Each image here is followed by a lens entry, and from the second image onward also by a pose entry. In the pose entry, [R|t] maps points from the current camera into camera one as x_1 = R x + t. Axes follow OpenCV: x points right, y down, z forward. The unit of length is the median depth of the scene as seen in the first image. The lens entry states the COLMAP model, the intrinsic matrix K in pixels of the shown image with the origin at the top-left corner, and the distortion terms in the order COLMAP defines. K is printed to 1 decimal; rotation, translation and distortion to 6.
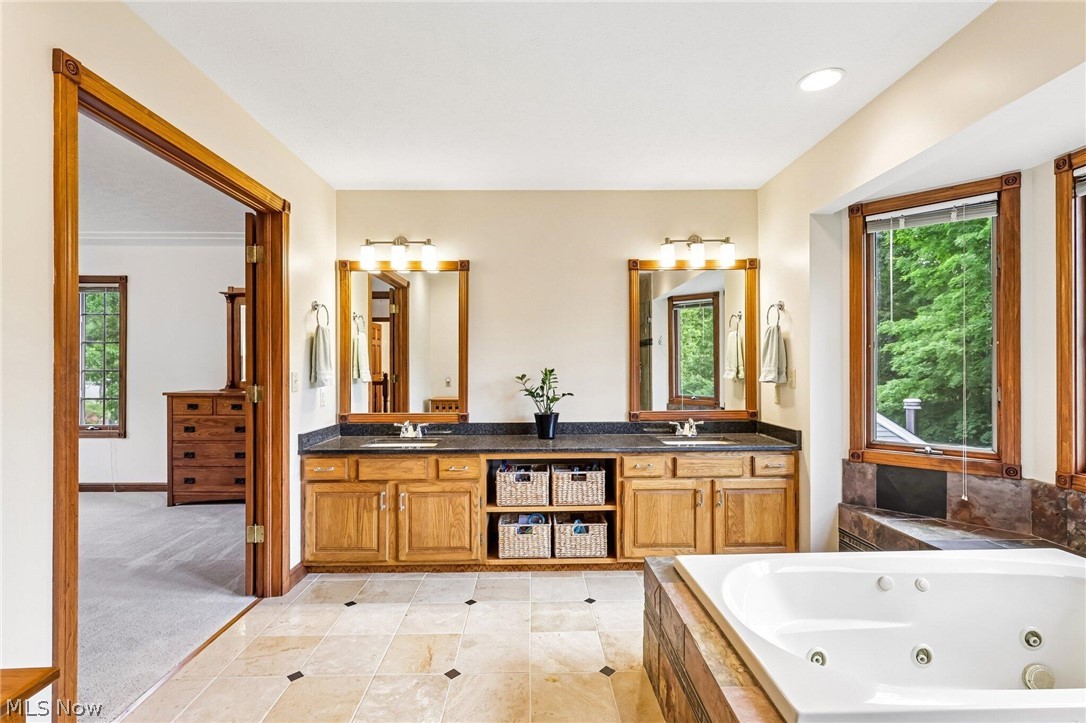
lens RADIAL K [[520.7, 0, 538.2], [0, 520.7, 364.9], [0, 0, 1]] dist [-0.002951, 0.003545]
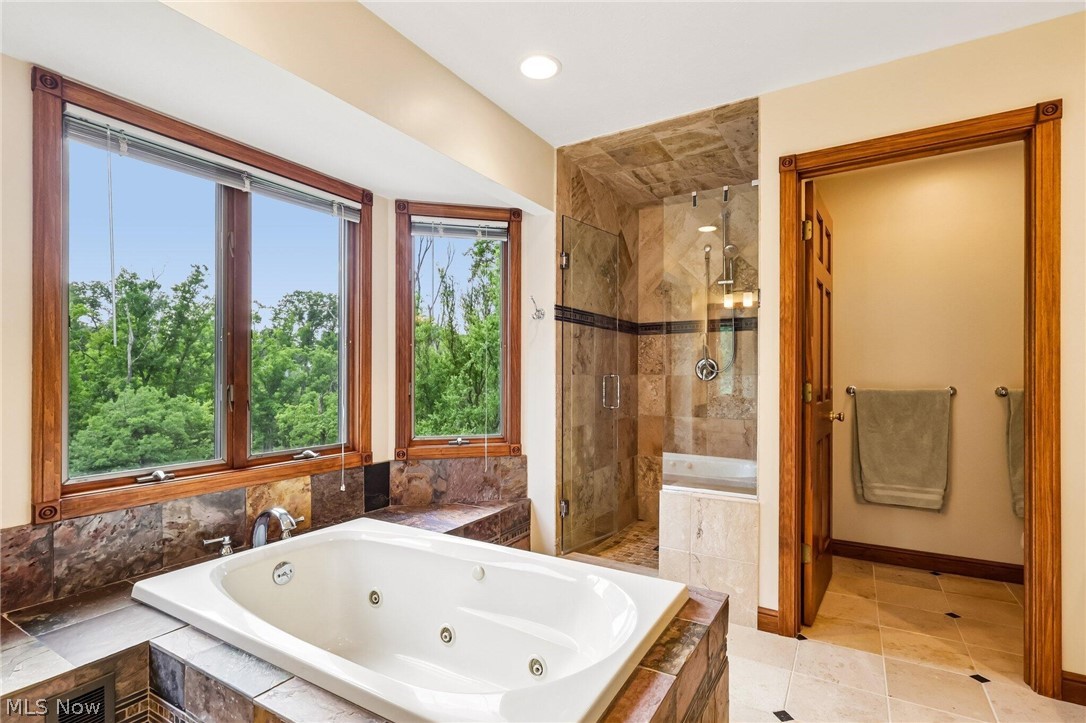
lens RADIAL K [[520.7, 0, 535.1], [0, 520.7, 379.5], [0, 0, 1]] dist [-0.002951, 0.003545]
pose [[-0.848848, -0.001071, 0.528636, 0.028566], [-0.002528, 0.999995, -0.002034, 0.025438], [-0.528631, -0.003063, -0.848846, 0.926892]]
